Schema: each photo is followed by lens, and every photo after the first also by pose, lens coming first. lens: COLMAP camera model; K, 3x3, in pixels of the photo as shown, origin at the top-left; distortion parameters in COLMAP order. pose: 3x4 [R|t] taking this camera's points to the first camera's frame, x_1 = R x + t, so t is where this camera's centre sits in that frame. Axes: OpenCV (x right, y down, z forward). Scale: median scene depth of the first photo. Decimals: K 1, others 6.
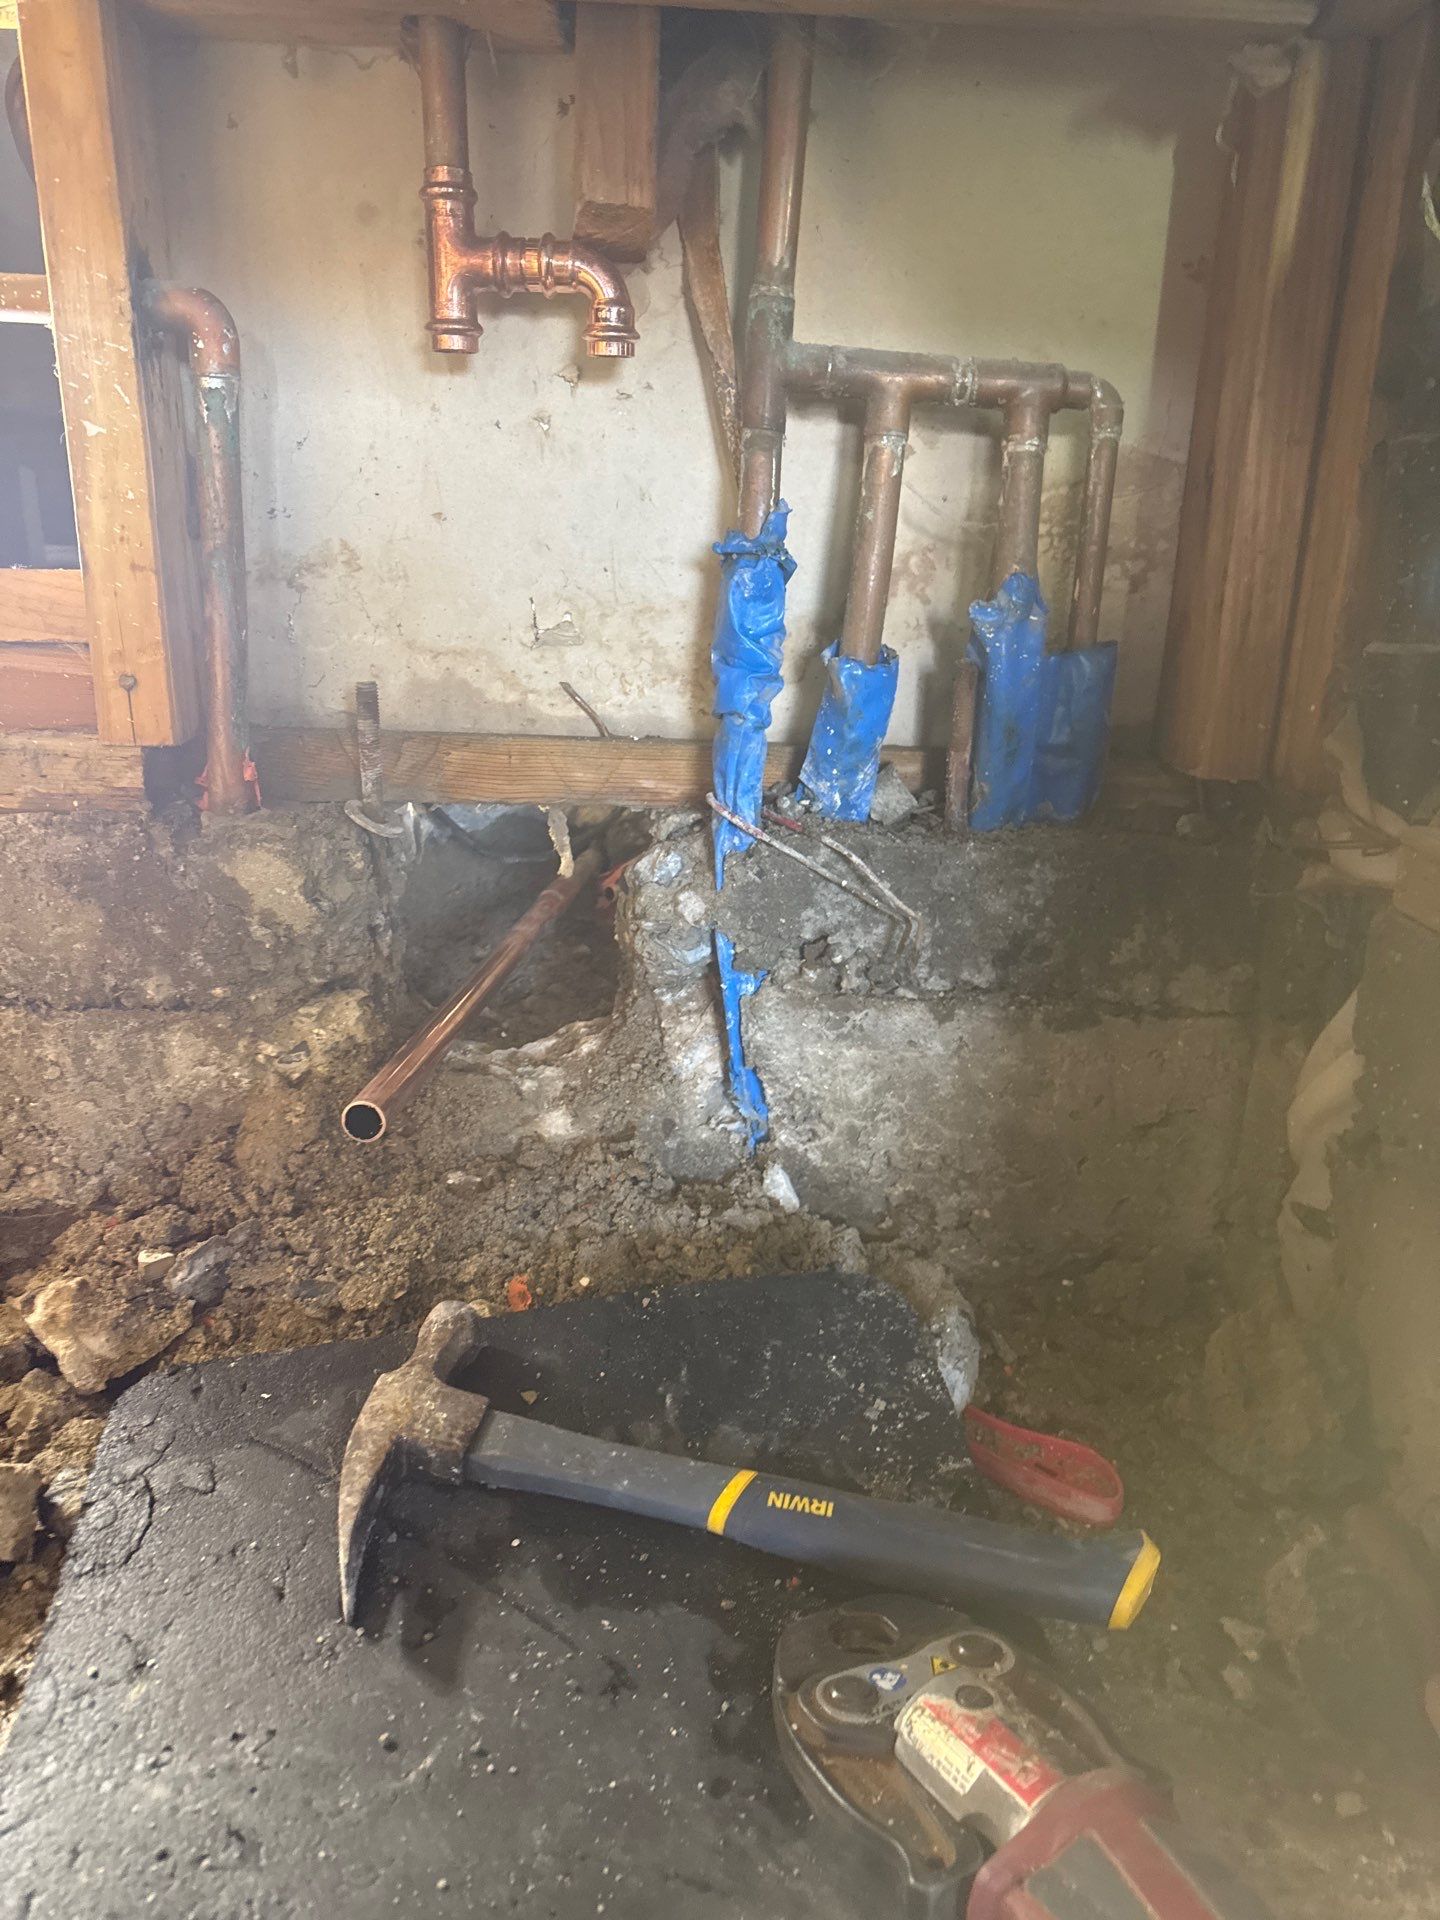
lens RADIAL K [[1378.3, 0, 743.0], [0, 1378.3, 973.2], [0, 0, 1]] dist [0.018218, -0.037567]
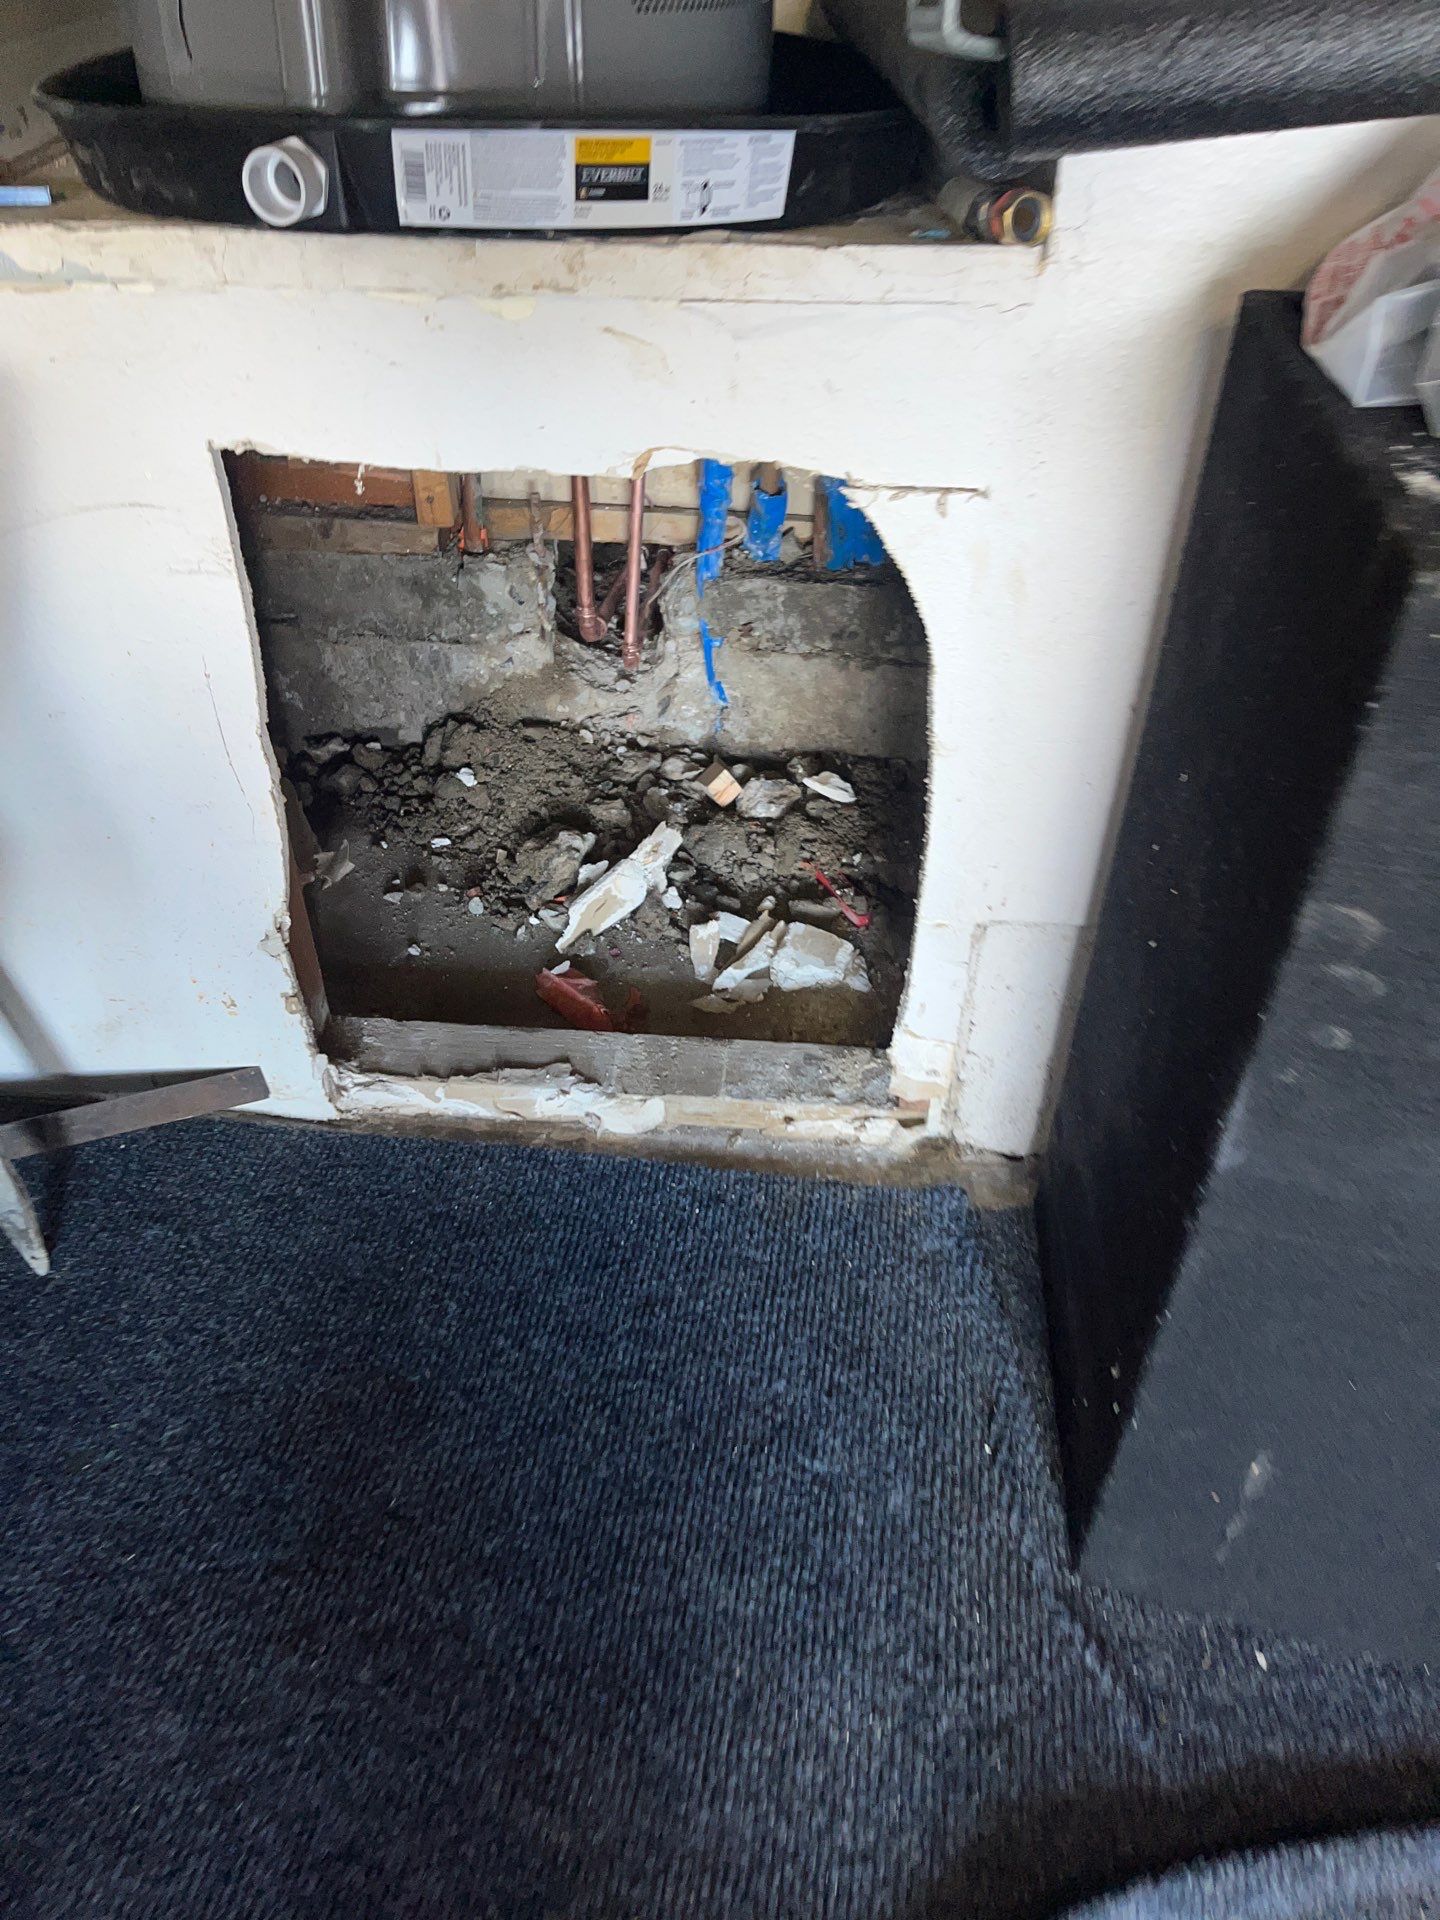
lens RADIAL K [[1434.9, 0, 729.5], [0, 1434.9, 954.9], [0, 0, 1]] dist [0.010769, -0.013619]
pose [[0.991813, 0.068045, -0.108063, 0.306770], [-0.022228, 0.925285, 0.378620, -0.397772], [0.125752, -0.373118, 0.919222, -1.248759]]
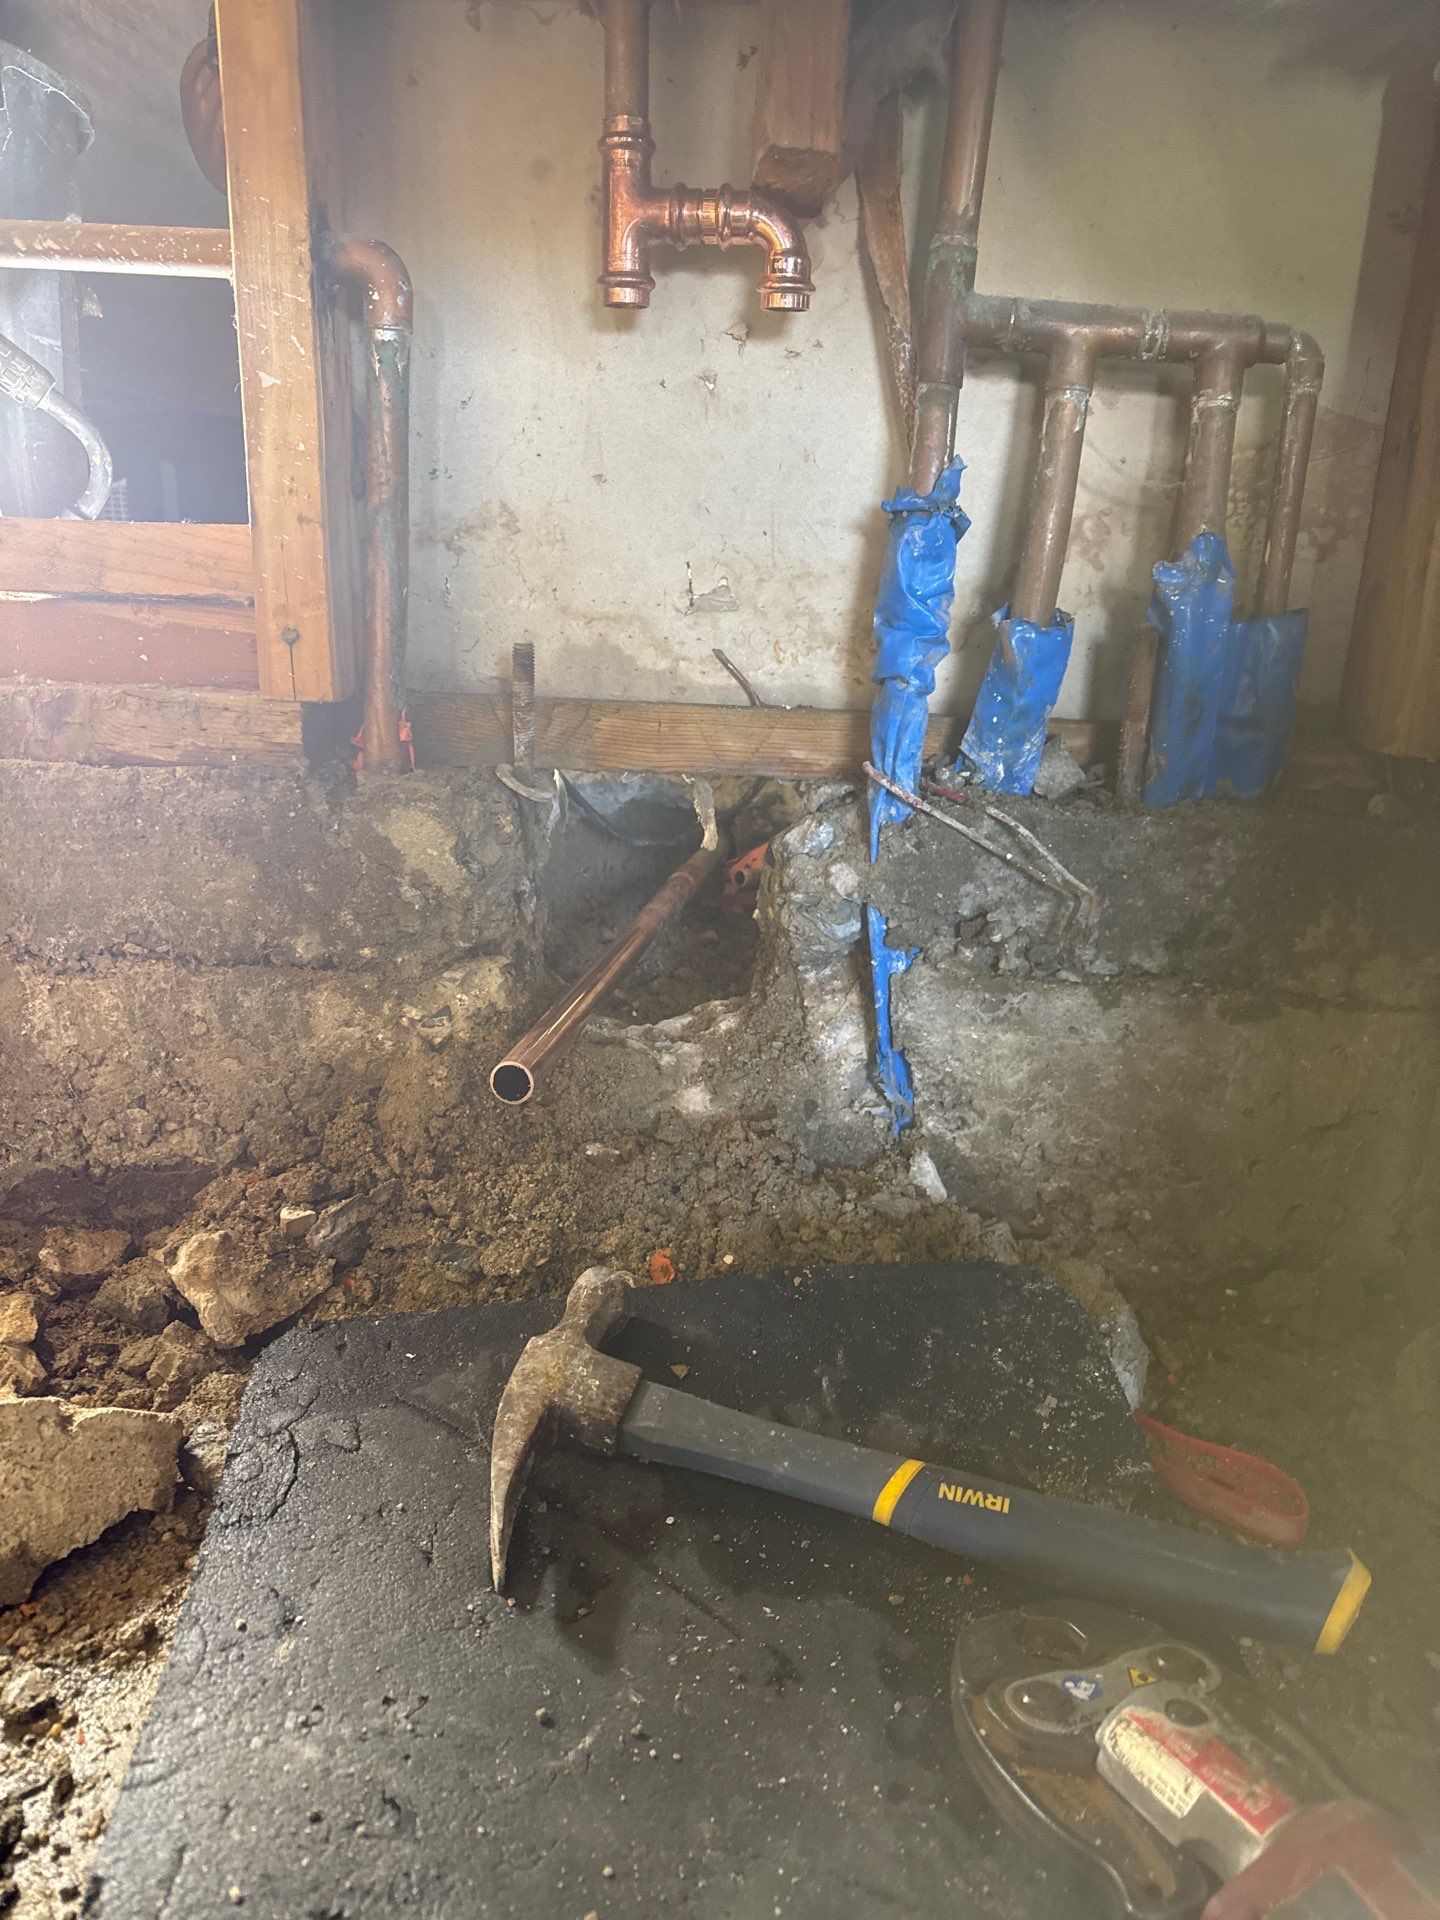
lens RADIAL K [[1378.3, 0, 722.8], [0, 1378.3, 964.6], [0, 0, 1]] dist [0.018218, -0.037567]
pose [[0.996401, 0.030581, -0.079052, -0.045938], [-0.032090, 0.999325, -0.017882, 0.032592], [0.078452, 0.020354, 0.996710, 0.033452]]
